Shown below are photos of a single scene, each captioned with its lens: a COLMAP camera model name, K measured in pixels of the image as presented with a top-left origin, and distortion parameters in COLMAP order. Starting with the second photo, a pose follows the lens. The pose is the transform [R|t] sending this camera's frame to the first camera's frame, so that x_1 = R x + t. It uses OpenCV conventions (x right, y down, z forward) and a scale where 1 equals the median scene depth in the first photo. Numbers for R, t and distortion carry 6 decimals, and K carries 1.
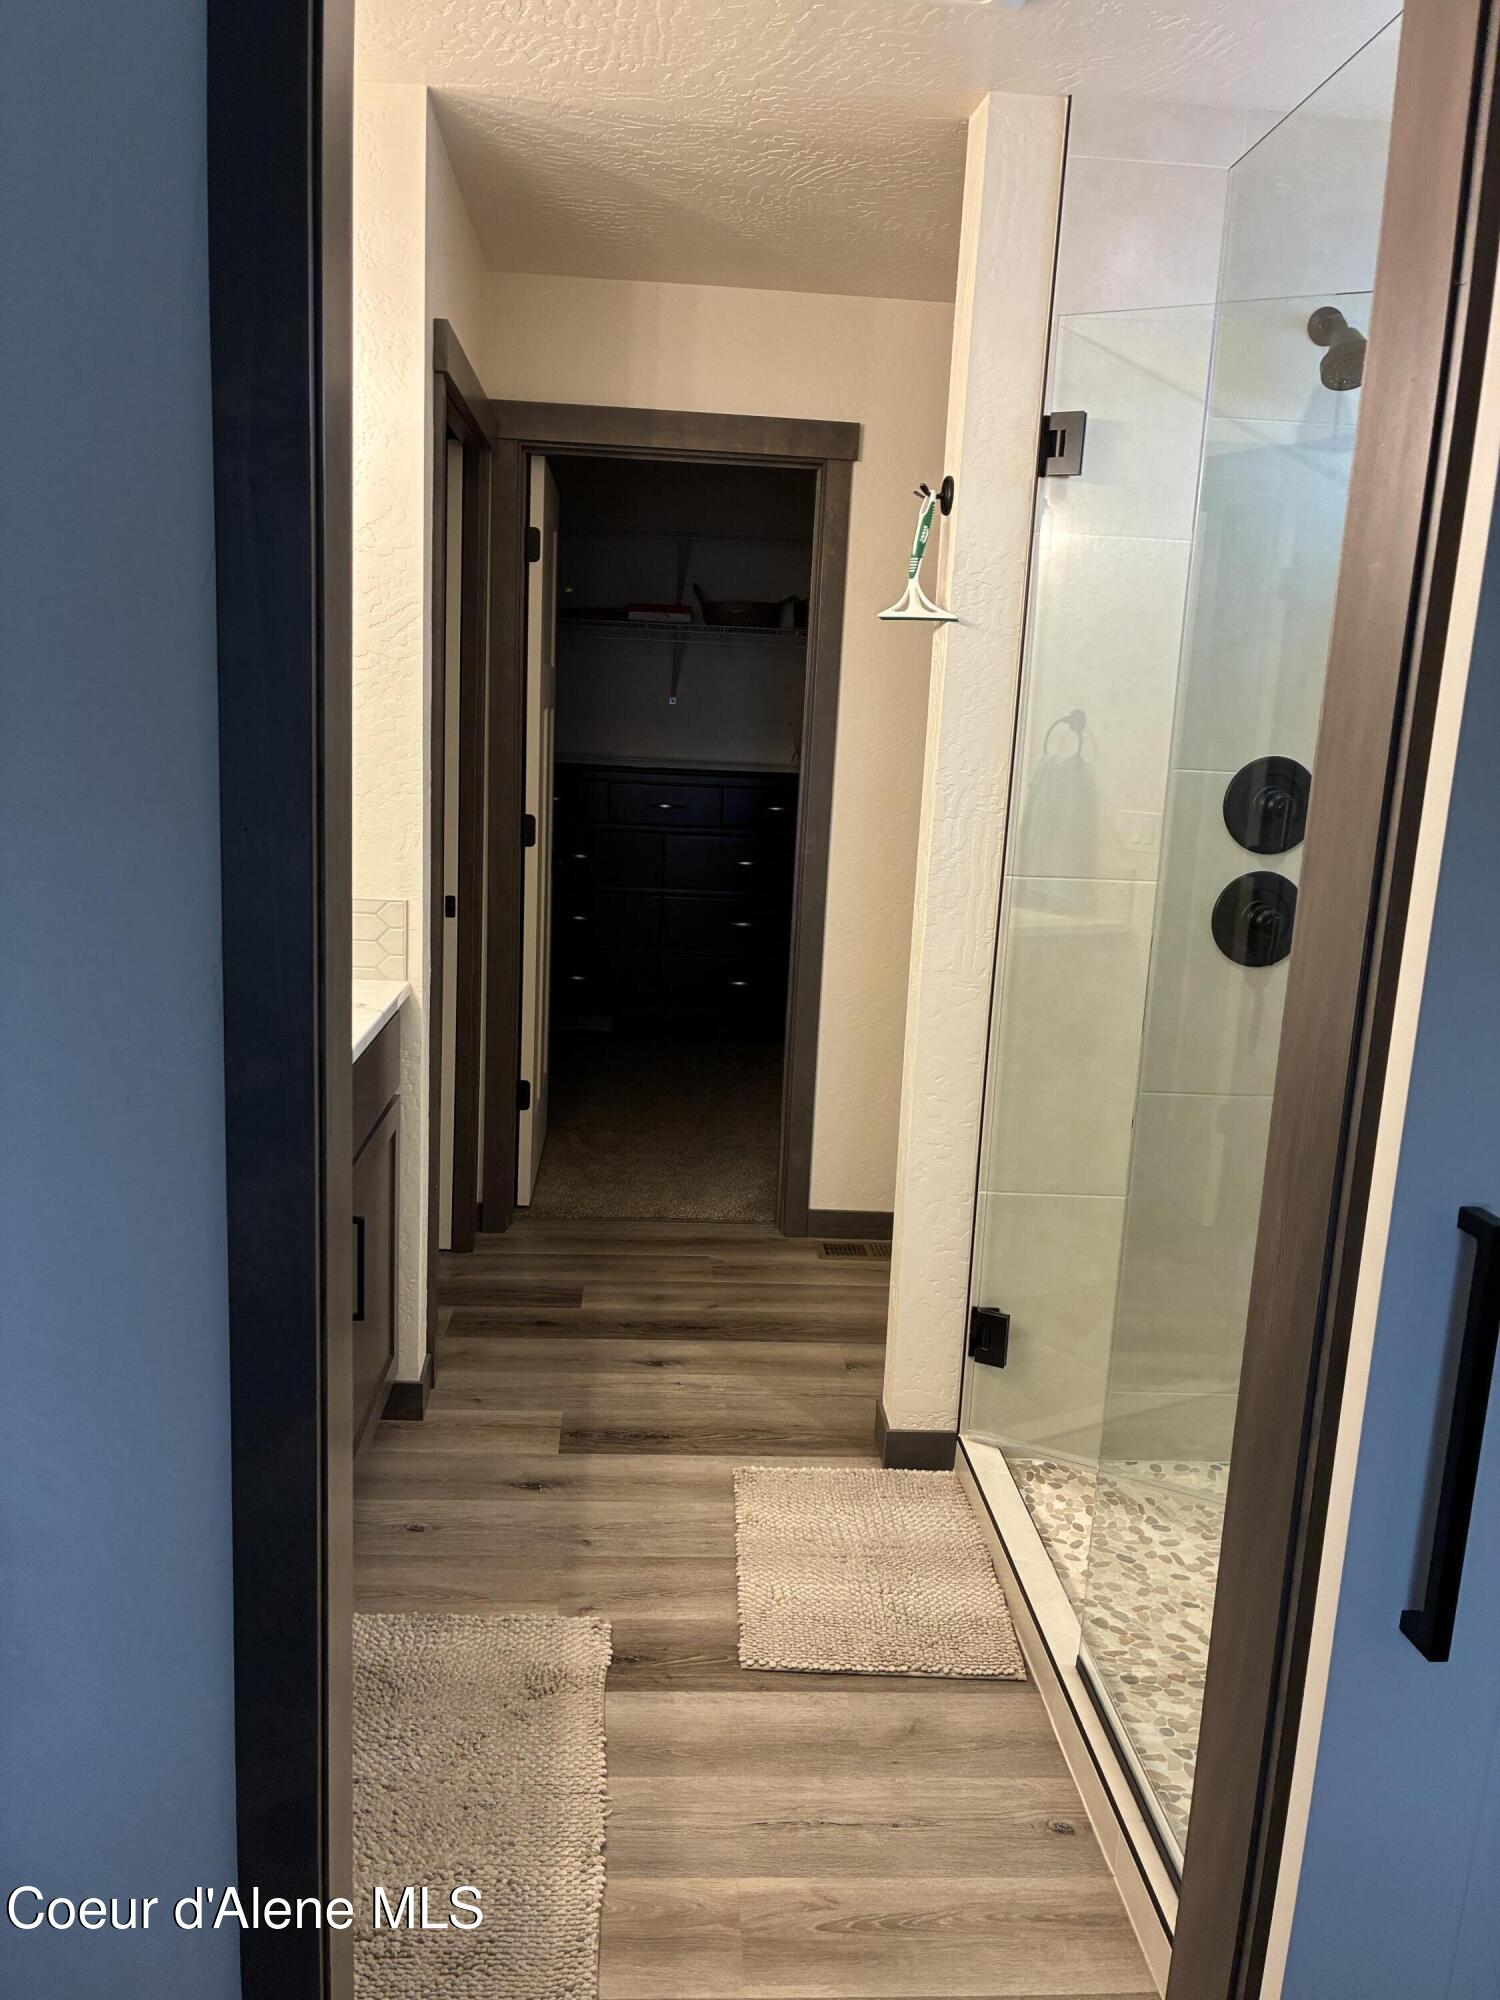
lens RADIAL K [[1503.8, 0, 750.0], [0, 1503.8, 1000.0], [0, 0, 1]] dist [0.029372, -0.003765]
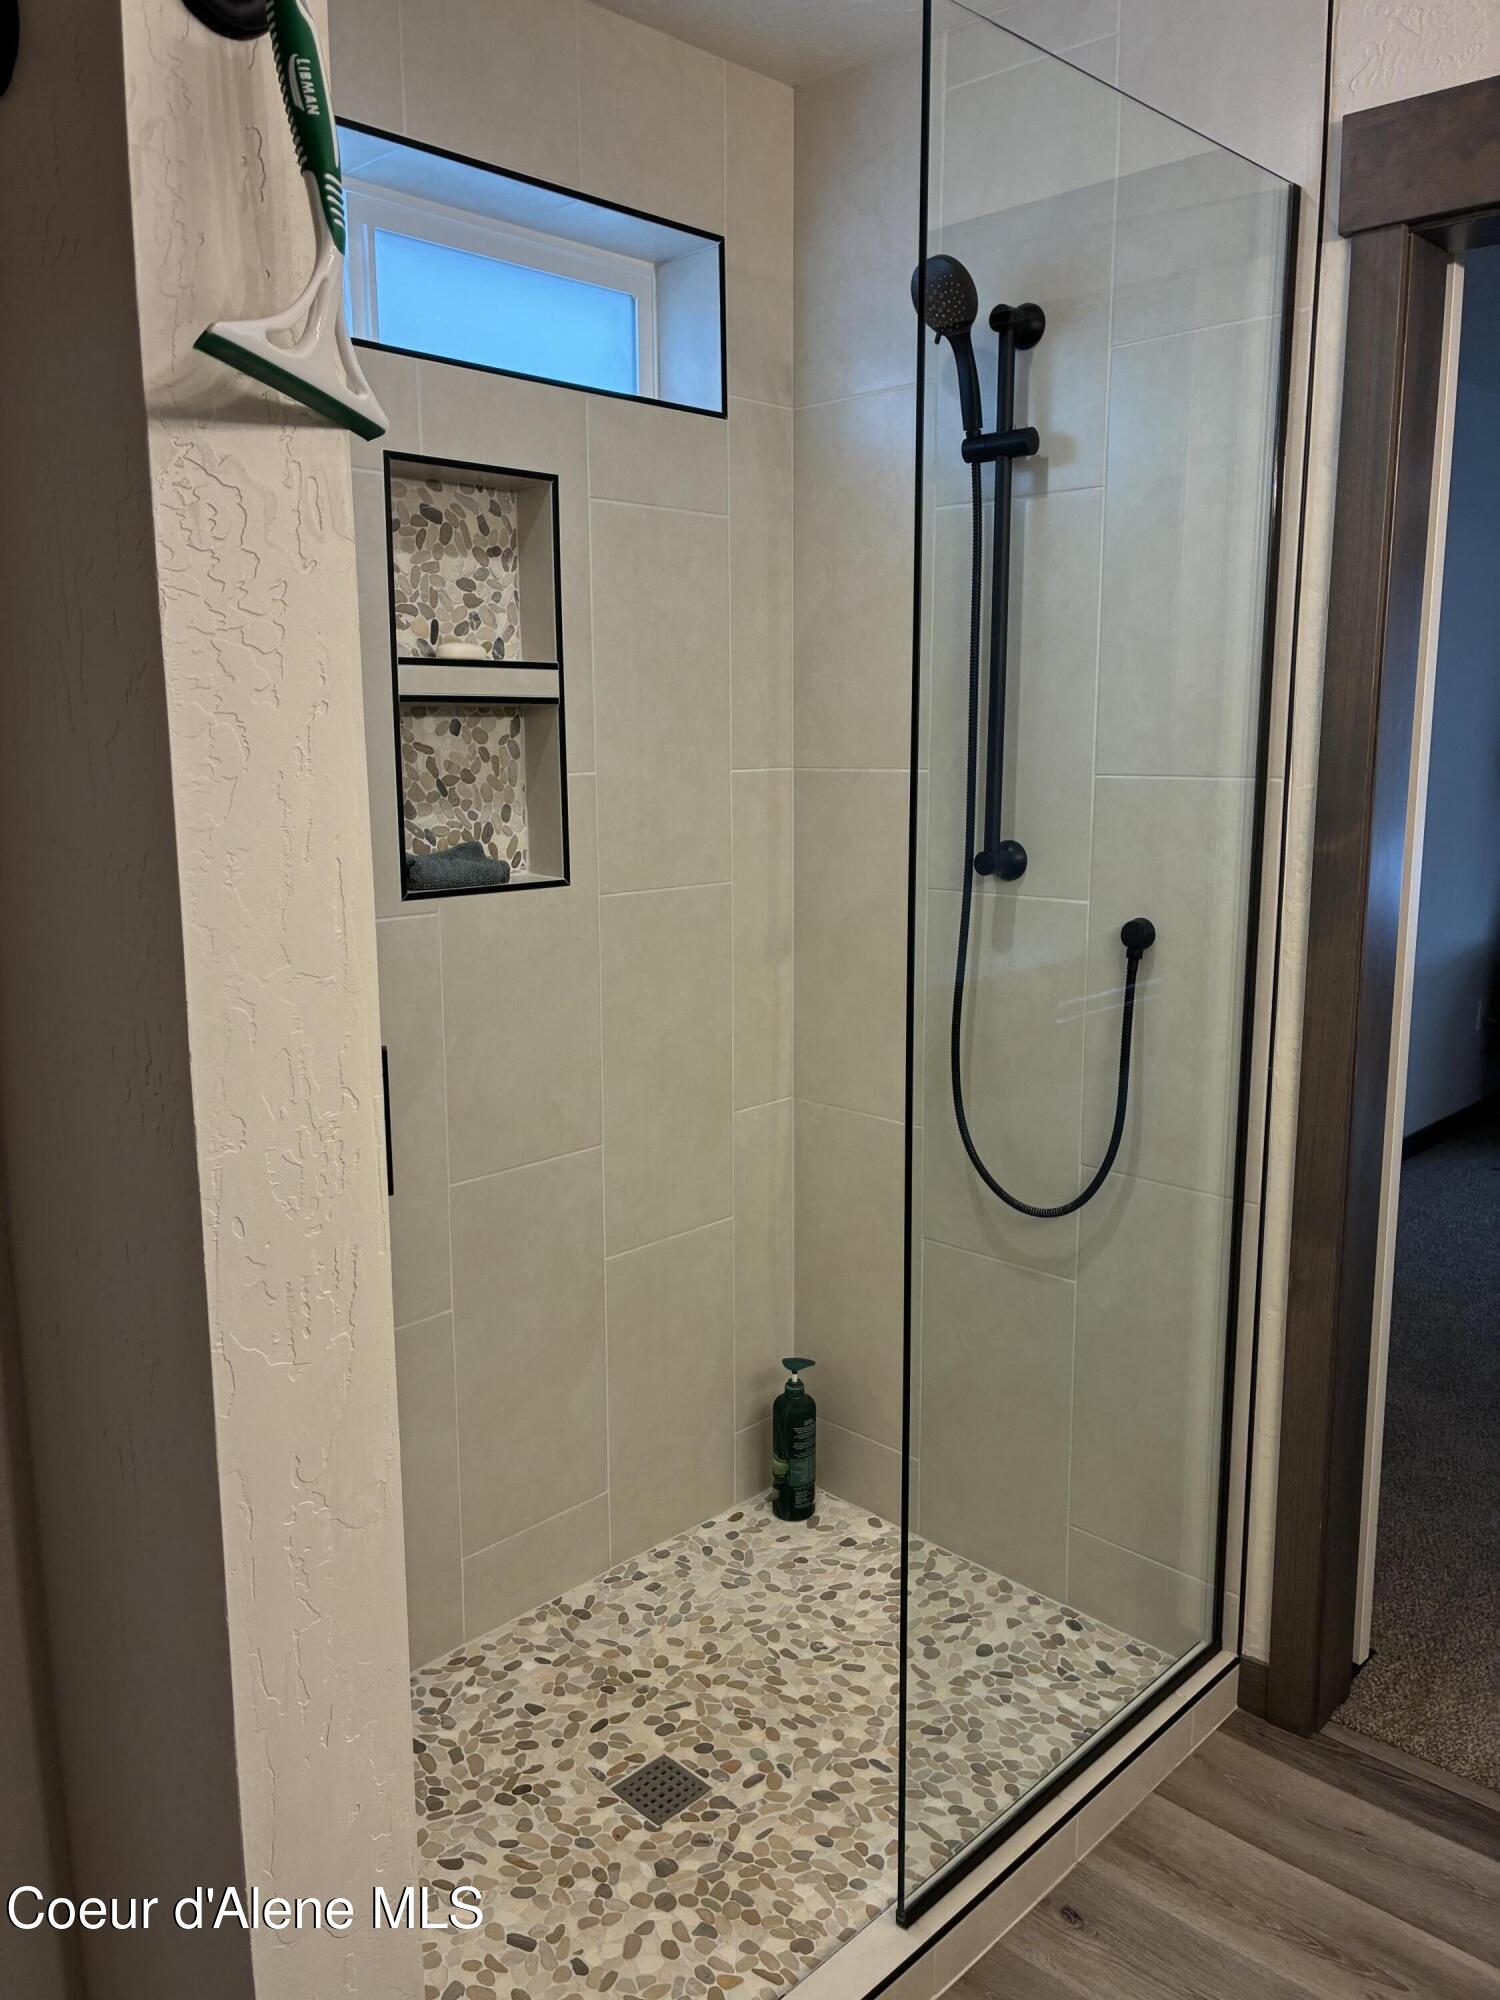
lens RADIAL K [[1570.1, 0, 750.0], [0, 1570.1, 1000.0], [0, 0, 1]] dist [-0.007547, -0.002125]
pose [[-0.673413, -0.177678, 0.717597, -0.246053], [0.109454, 0.936027, 0.334476, -0.314486], [-0.731119, 0.303784, -0.610885, 1.550713]]
